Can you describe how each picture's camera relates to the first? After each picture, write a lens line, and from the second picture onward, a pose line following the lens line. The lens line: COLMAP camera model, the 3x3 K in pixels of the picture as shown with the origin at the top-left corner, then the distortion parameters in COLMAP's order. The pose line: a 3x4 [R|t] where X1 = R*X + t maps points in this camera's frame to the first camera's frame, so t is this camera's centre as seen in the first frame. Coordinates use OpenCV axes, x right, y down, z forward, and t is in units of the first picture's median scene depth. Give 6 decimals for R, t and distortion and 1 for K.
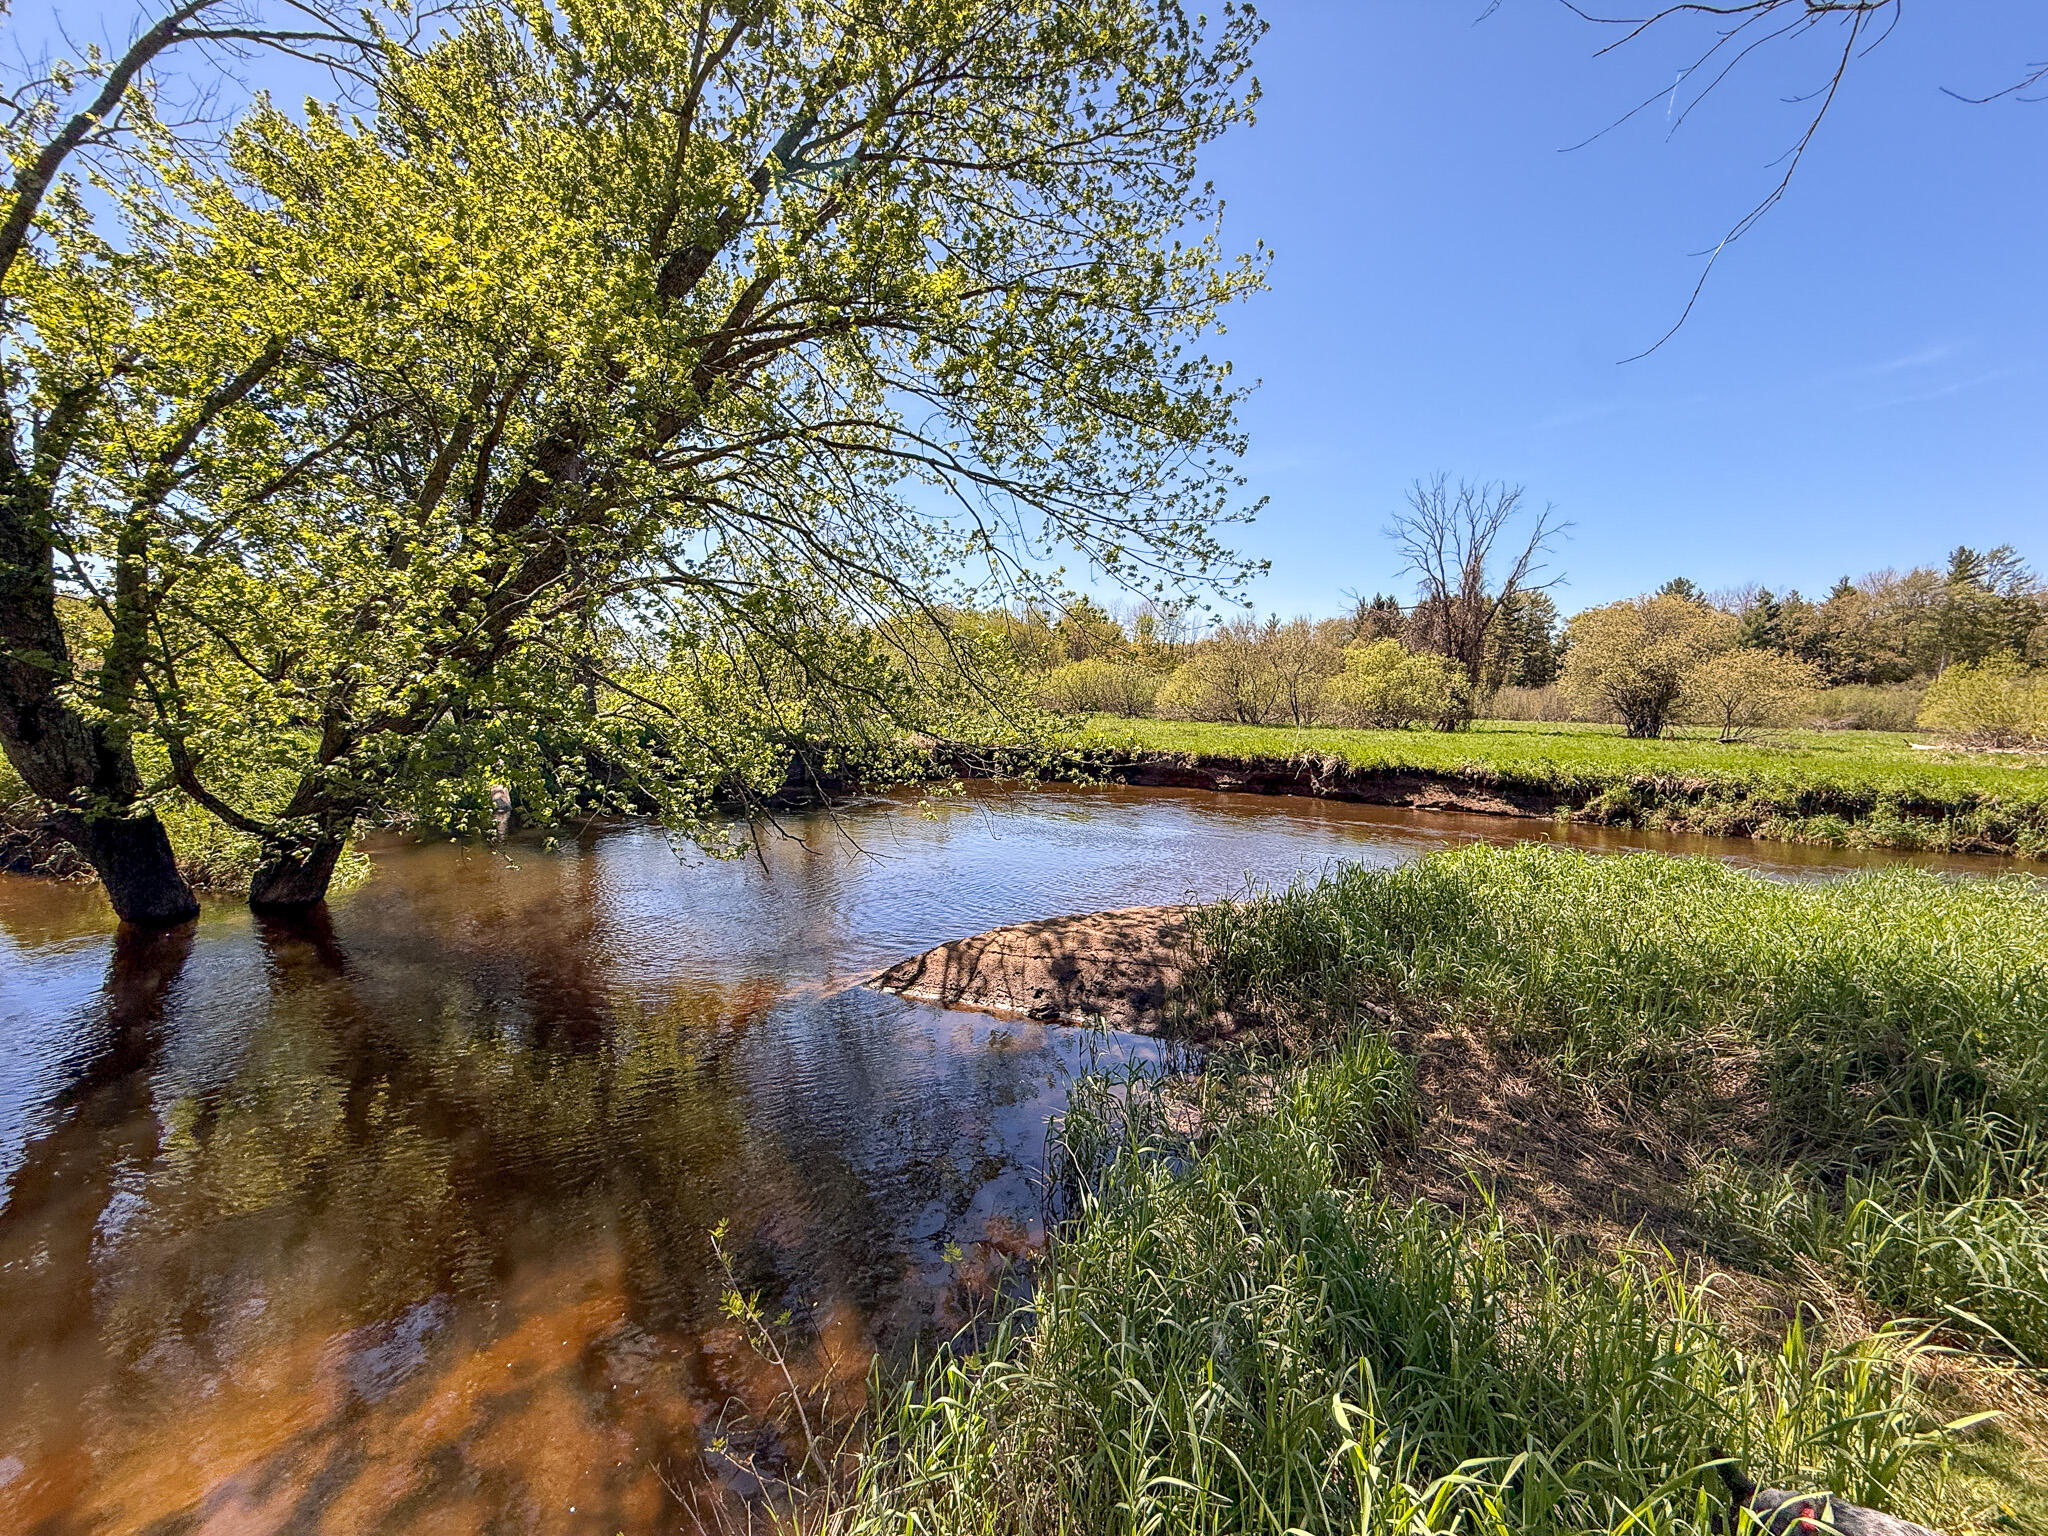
lens RADIAL K [[814.8, 0, 1019.5], [0, 814.8, 763.5], [0, 0, 1]] dist [-0.002930, 0.001118]
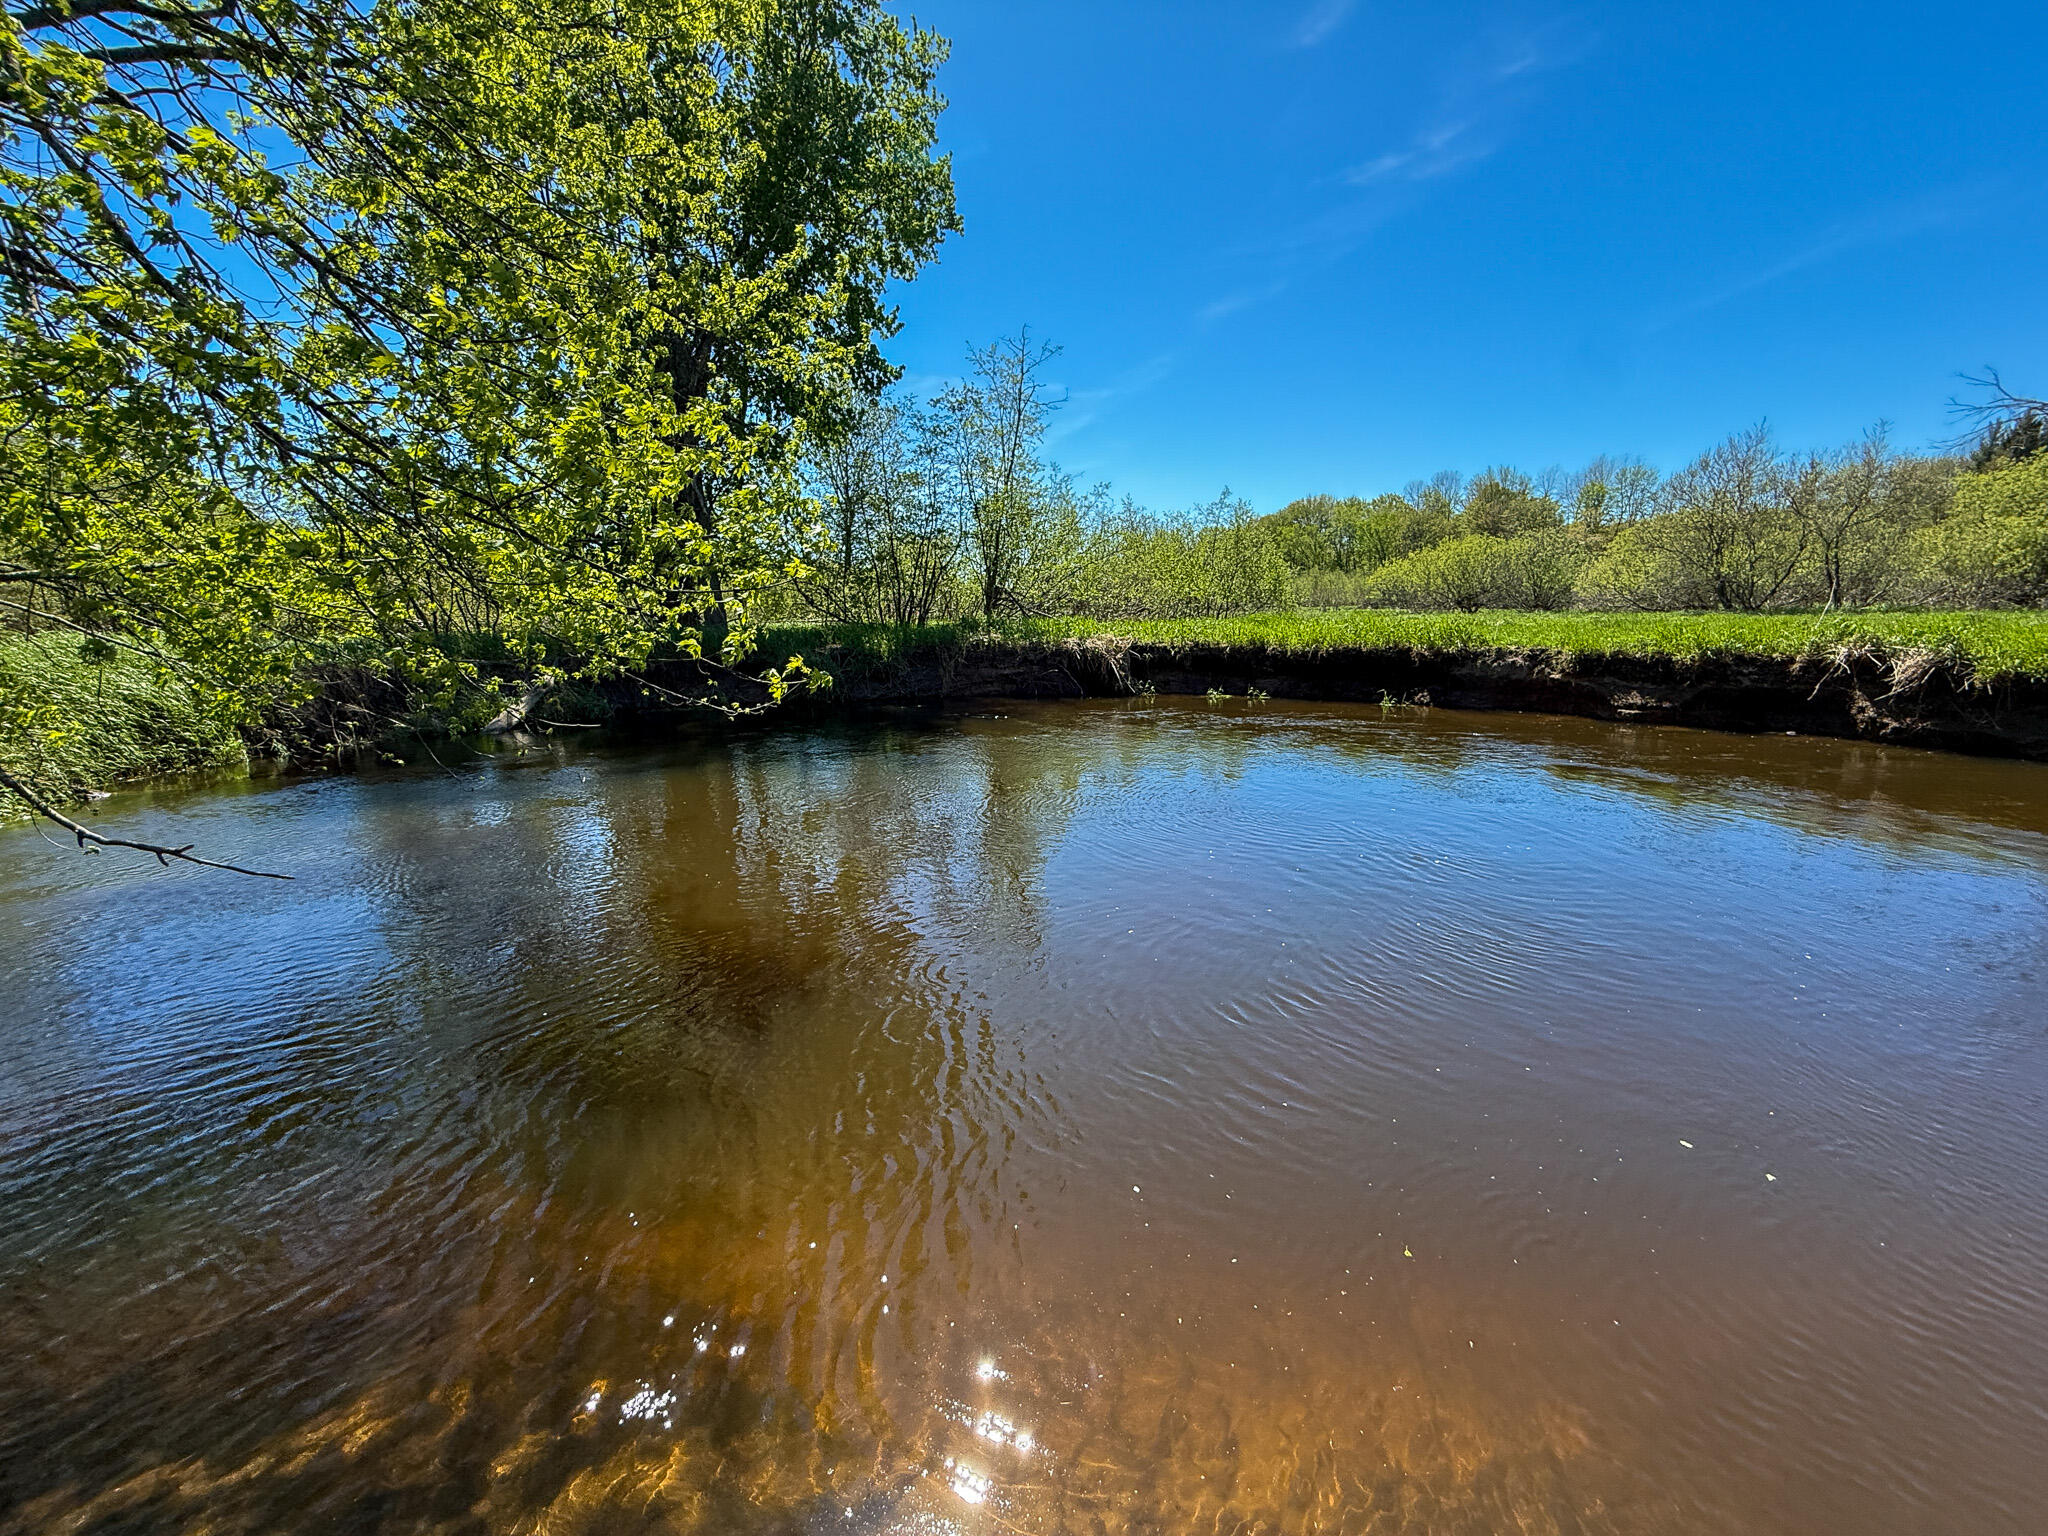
lens RADIAL K [[814.8, 0, 1021.2], [0, 814.8, 766.4], [0, 0, 1]] dist [-0.002930, 0.001118]
pose [[0.898237, 0.042209, -0.437481, 0.131979], [0.005036, 0.994324, 0.106274, 0.005455], [0.439483, -0.097663, 0.892926, 0.362227]]
